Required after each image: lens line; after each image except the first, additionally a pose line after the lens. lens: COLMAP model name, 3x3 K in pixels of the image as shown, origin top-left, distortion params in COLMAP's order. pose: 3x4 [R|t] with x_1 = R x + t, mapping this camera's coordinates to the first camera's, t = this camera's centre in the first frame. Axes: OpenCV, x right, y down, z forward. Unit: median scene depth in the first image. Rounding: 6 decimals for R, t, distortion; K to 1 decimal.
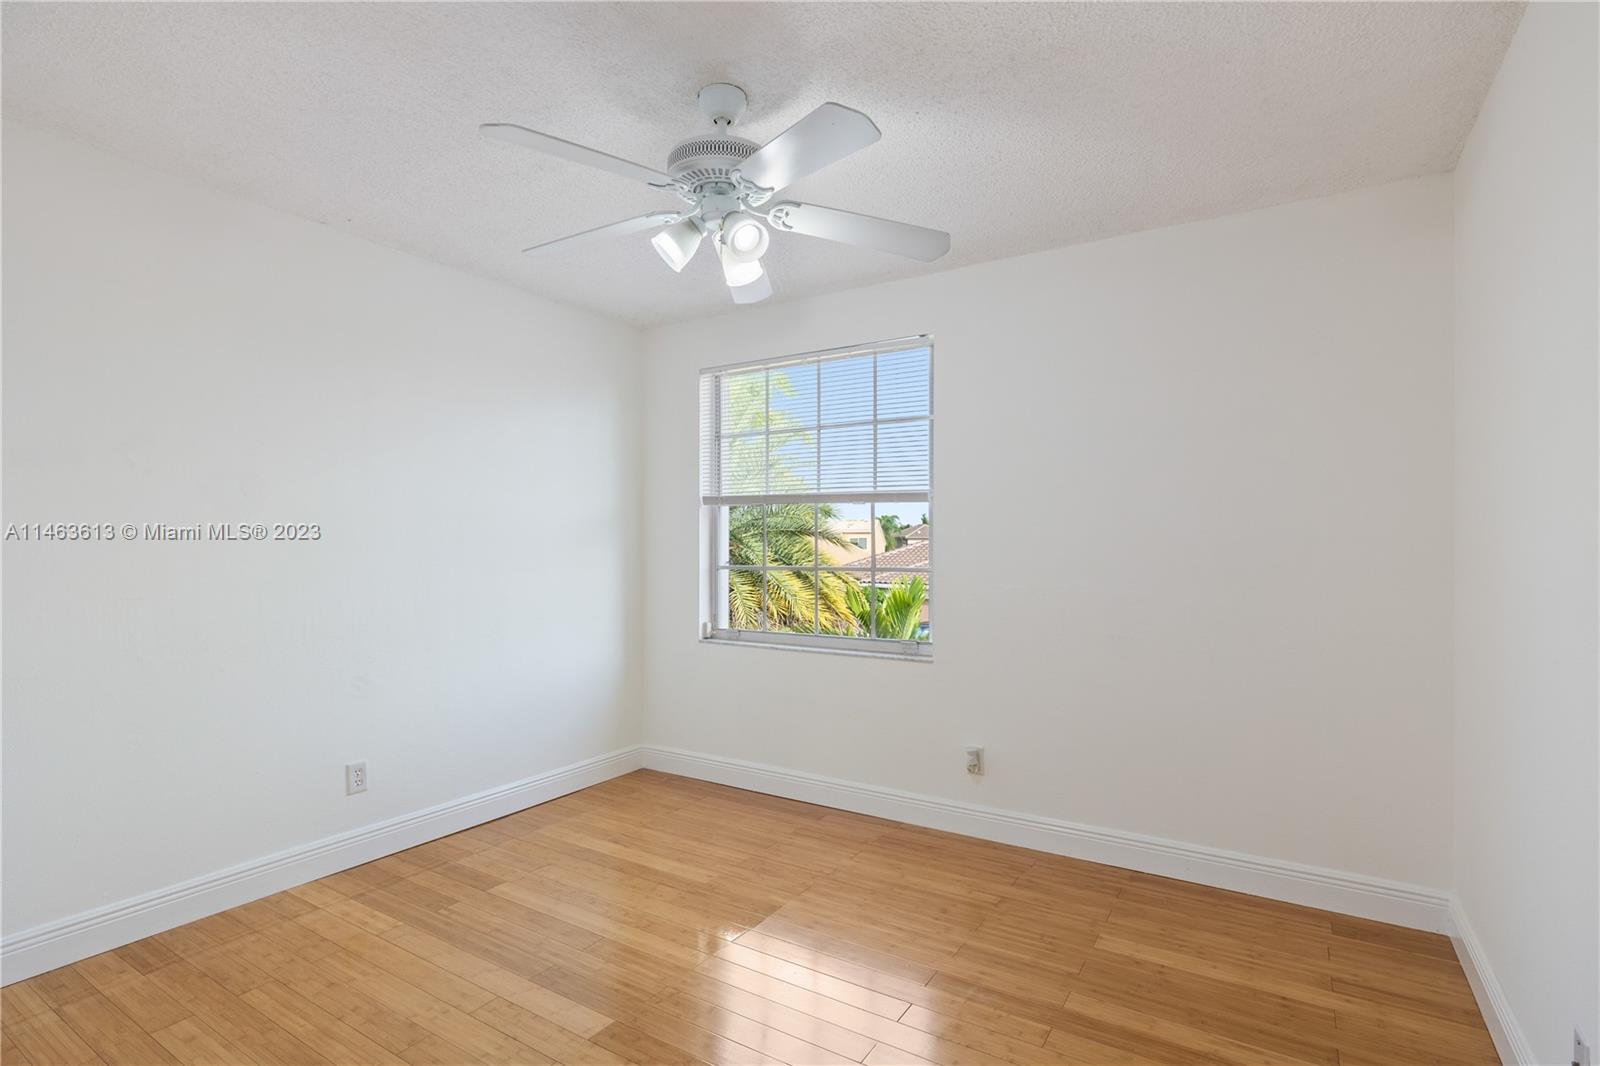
lens RADIAL K [[779.3, 0, 805.6], [0, 779.3, 531.7], [0, 0, 1]] dist [0.000798, 0.000249]
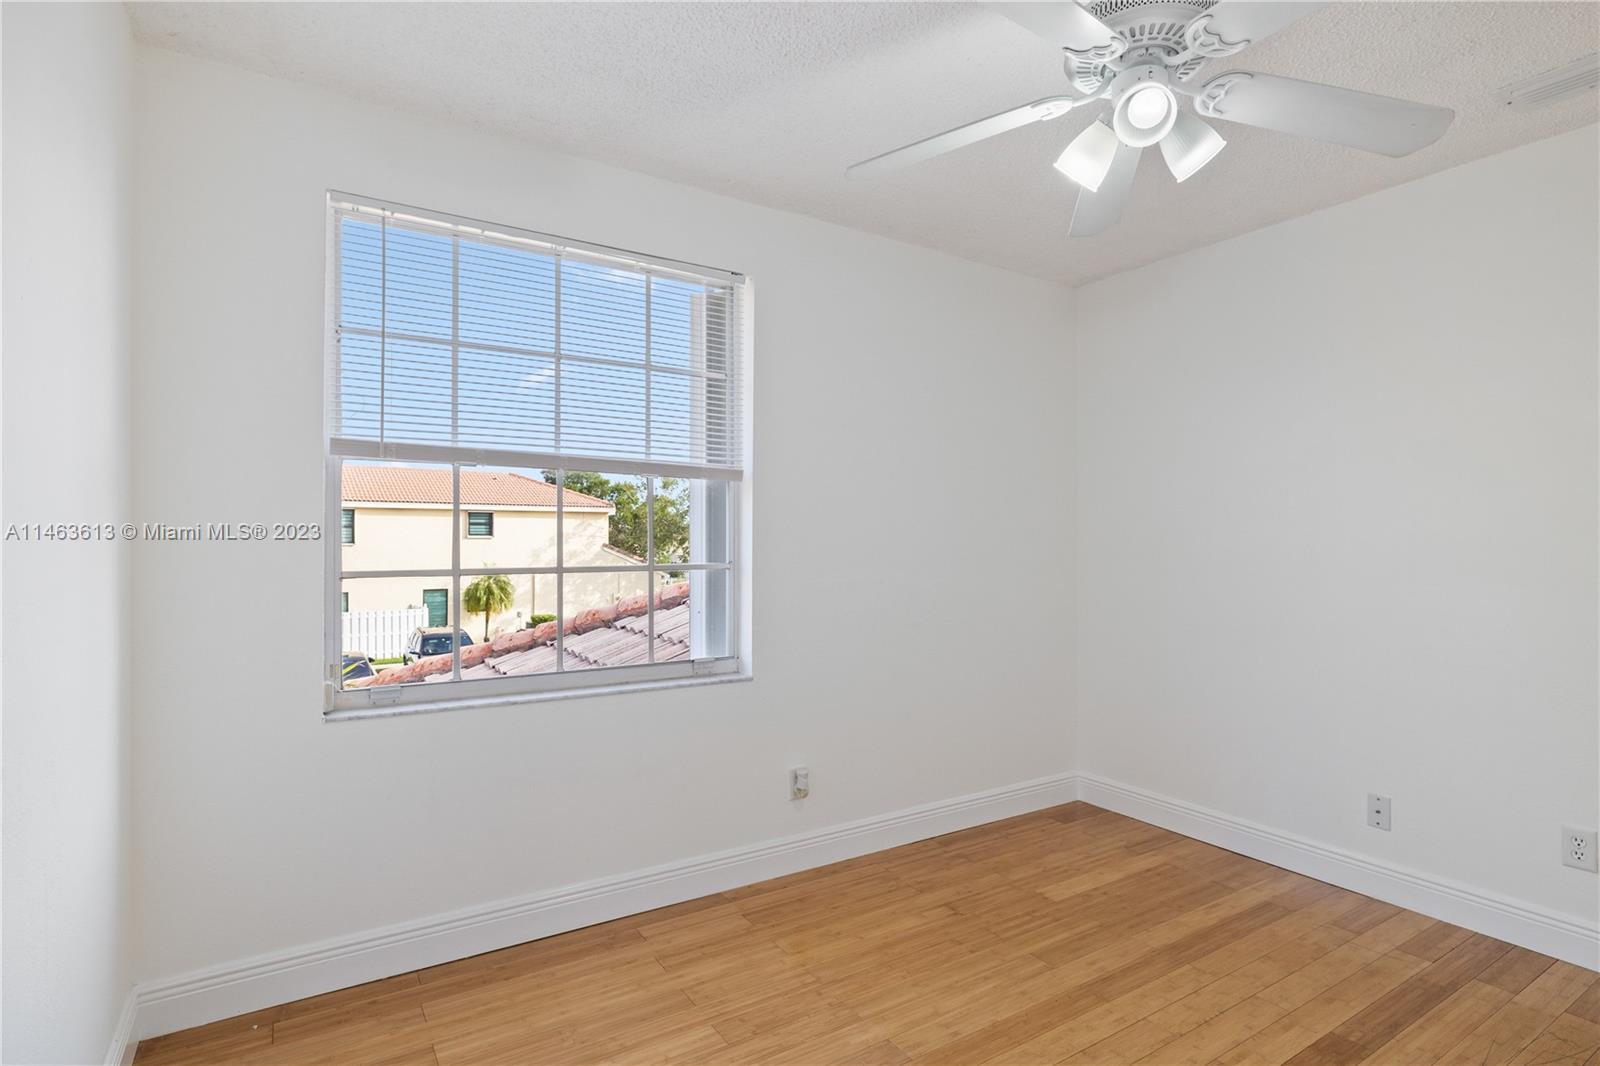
lens RADIAL K [[826.7, 0, 804.9], [0, 826.7, 540.2], [0, 0, 1]] dist [-0.001534, 0.000612]
pose [[0.406082, -0.006239, 0.913815, -0.632521], [-0.033604, 0.999198, 0.021755, 0.001826], [-0.913218, -0.039542, 0.405547, 0.644946]]
